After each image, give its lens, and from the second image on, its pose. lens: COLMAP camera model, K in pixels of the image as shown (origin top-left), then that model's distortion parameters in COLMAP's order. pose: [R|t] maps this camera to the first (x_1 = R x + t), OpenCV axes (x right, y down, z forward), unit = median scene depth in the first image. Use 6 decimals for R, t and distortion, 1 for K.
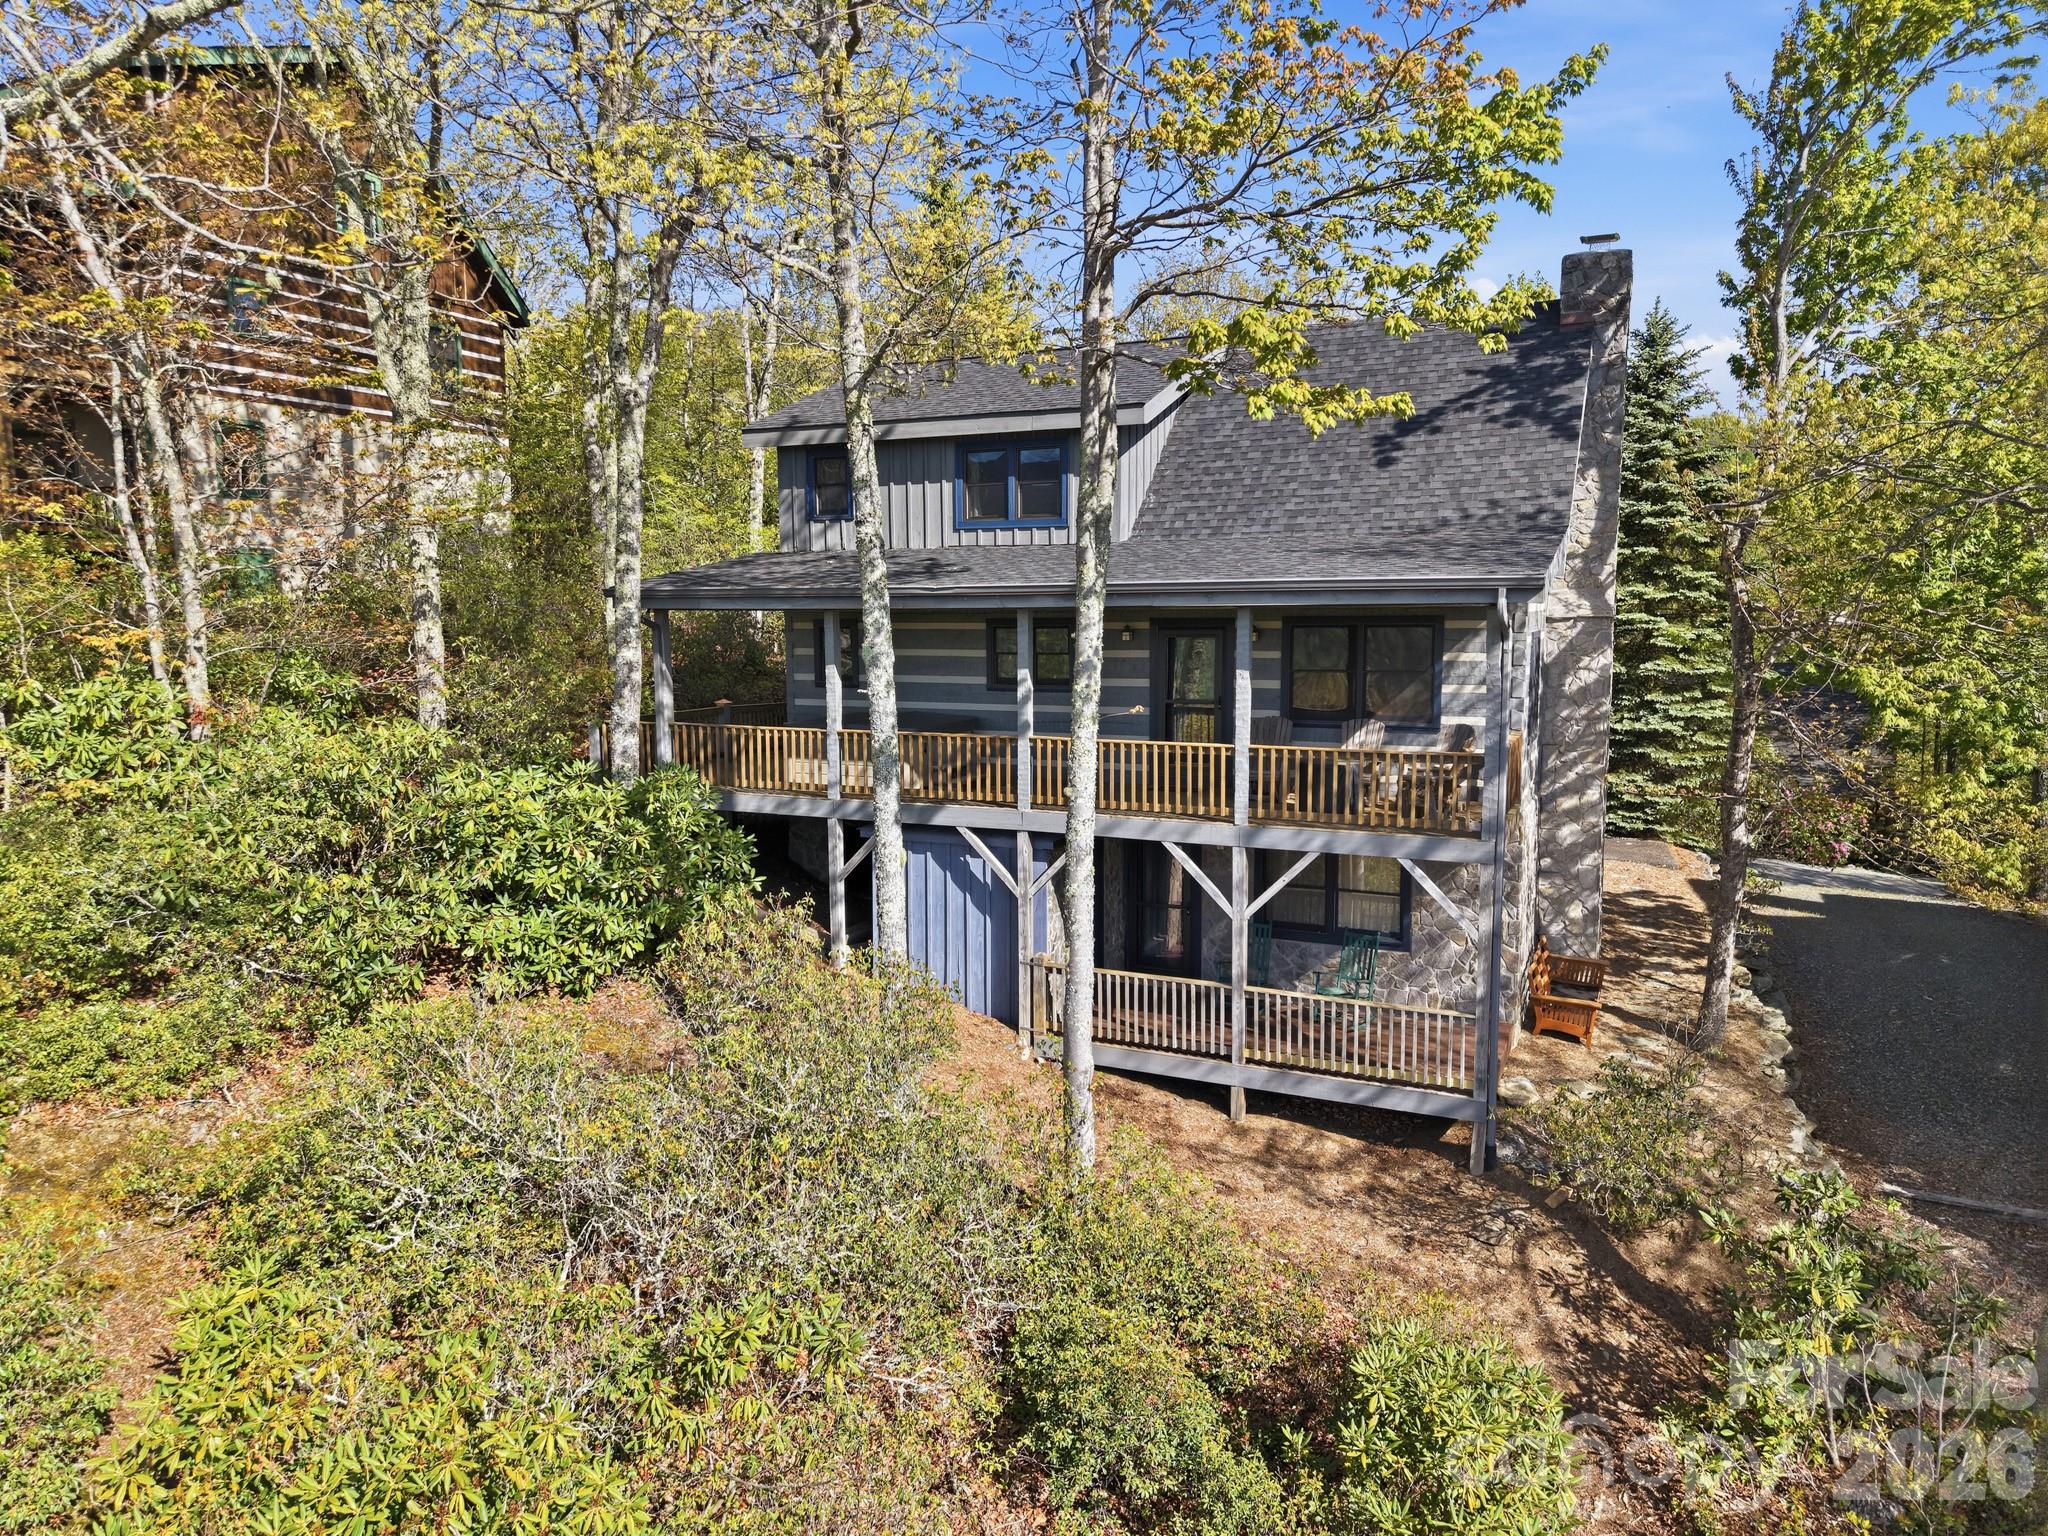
lens RADIAL K [[1312.5, 0, 1024.0], [0, 1312.5, 768.0], [0, 0, 1]] dist [0.050380, -0.061307]
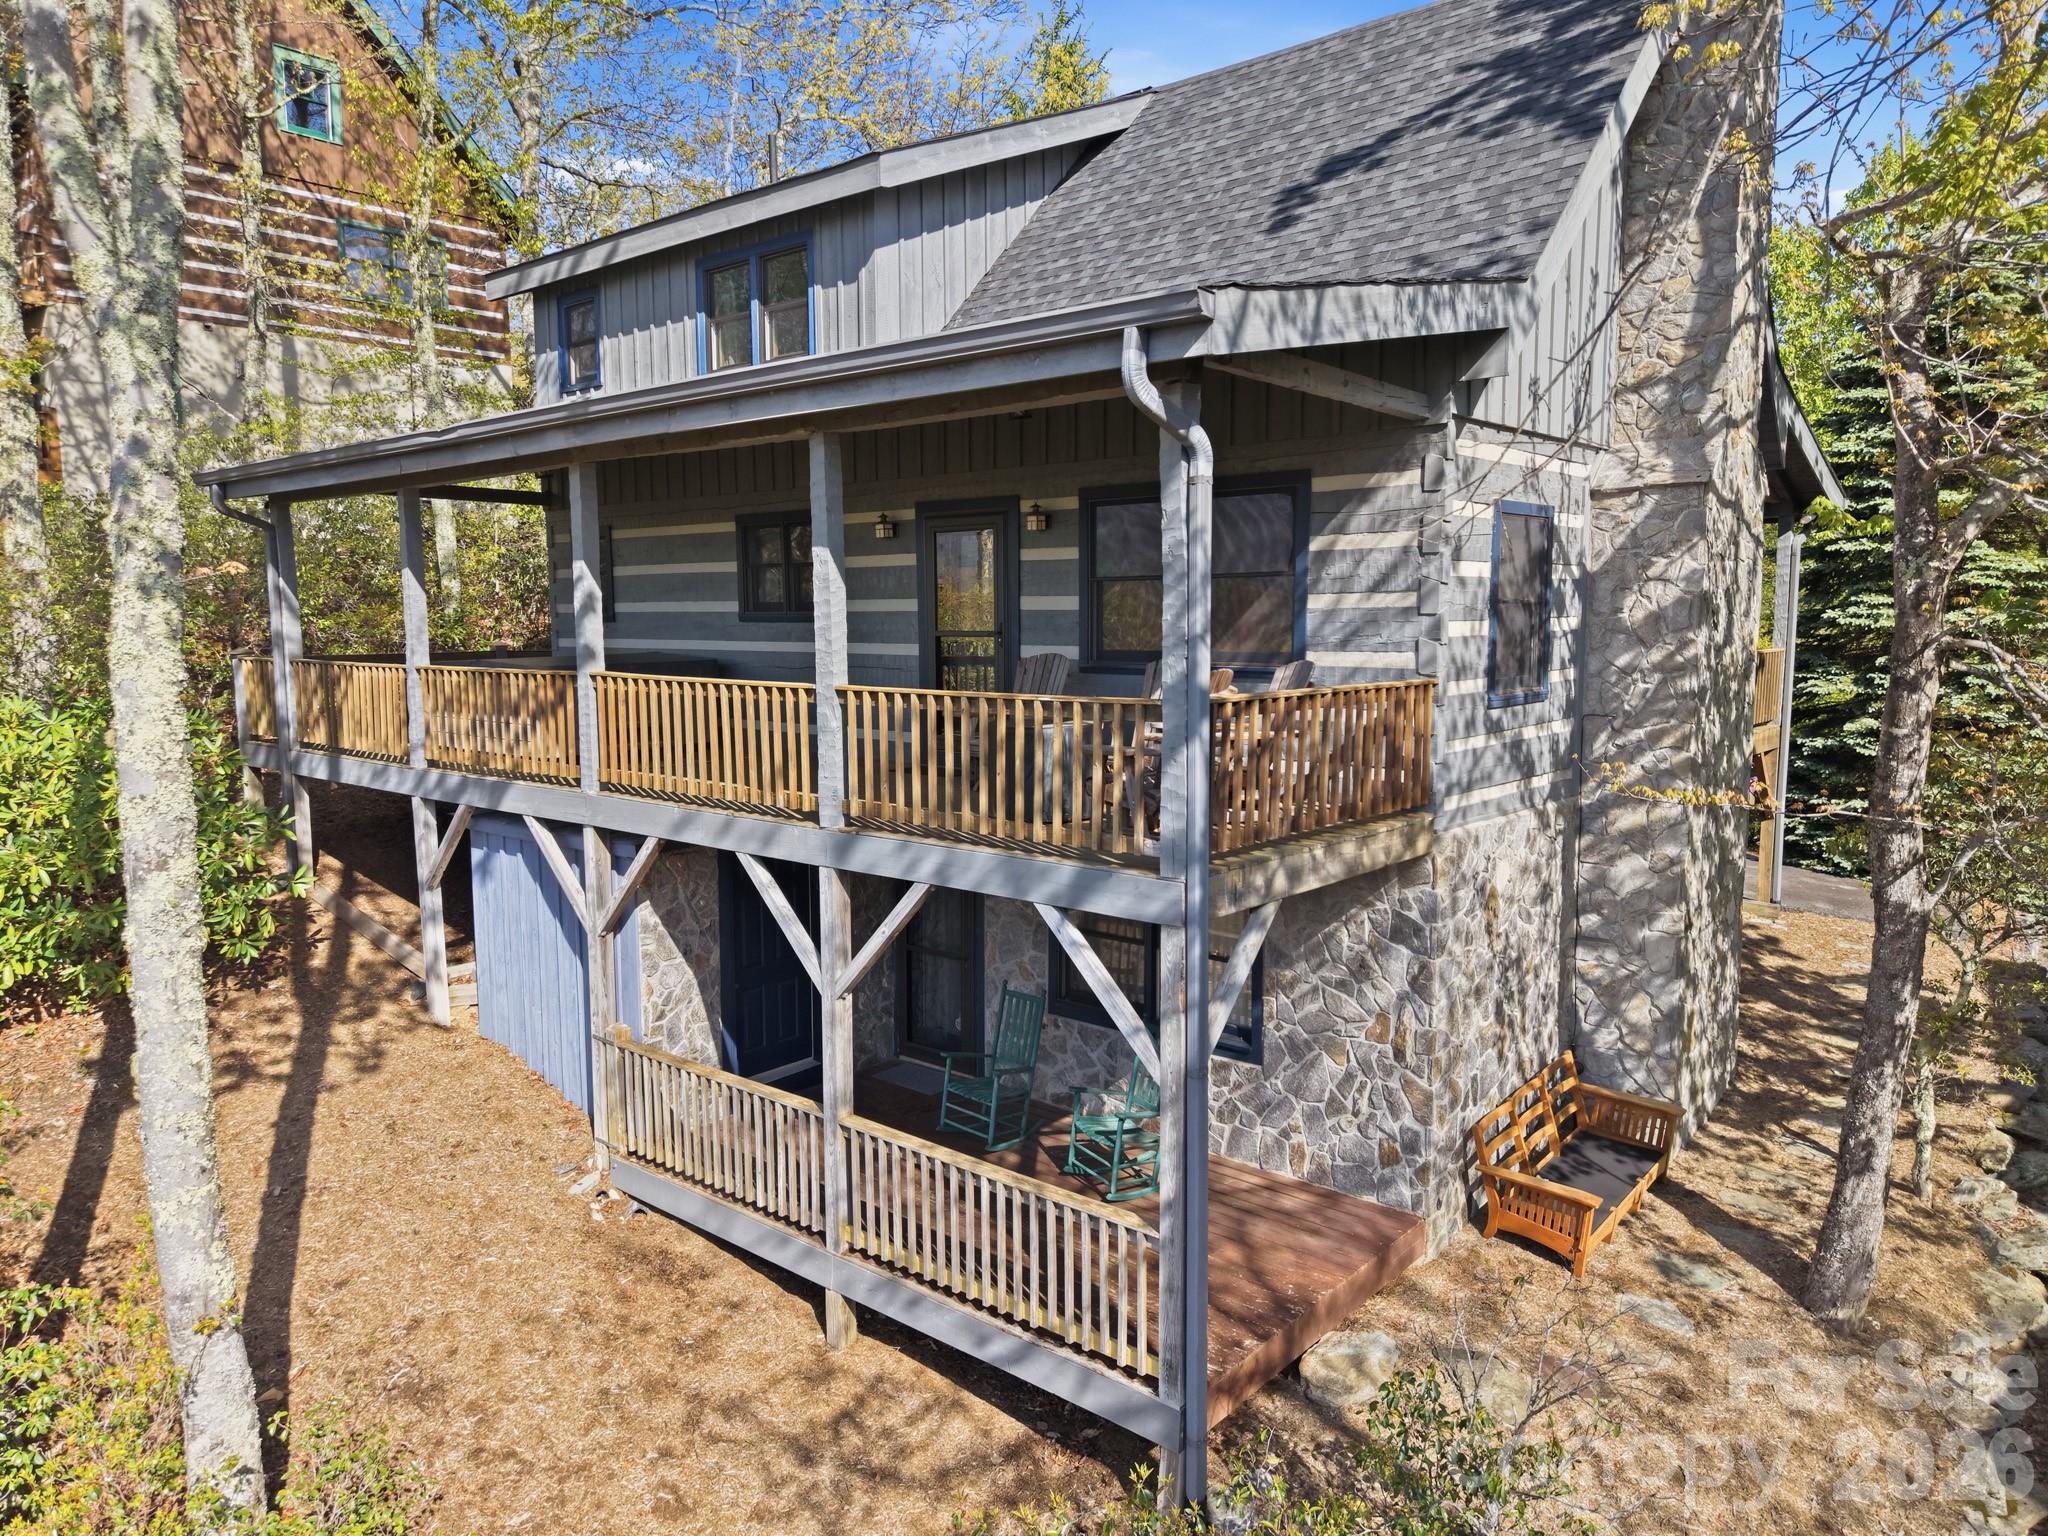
lens RADIAL K [[1338.6, 0, 1024.0], [0, 1338.6, 768.0], [0, 0, 1]] dist [0.064111, -0.064843]
pose [[0.964508, 0.030179, -0.262325, 0.354461], [-0.030787, 0.999524, 0.001793, 0.012906], [0.262254, 0.006347, 0.964978, 0.422321]]
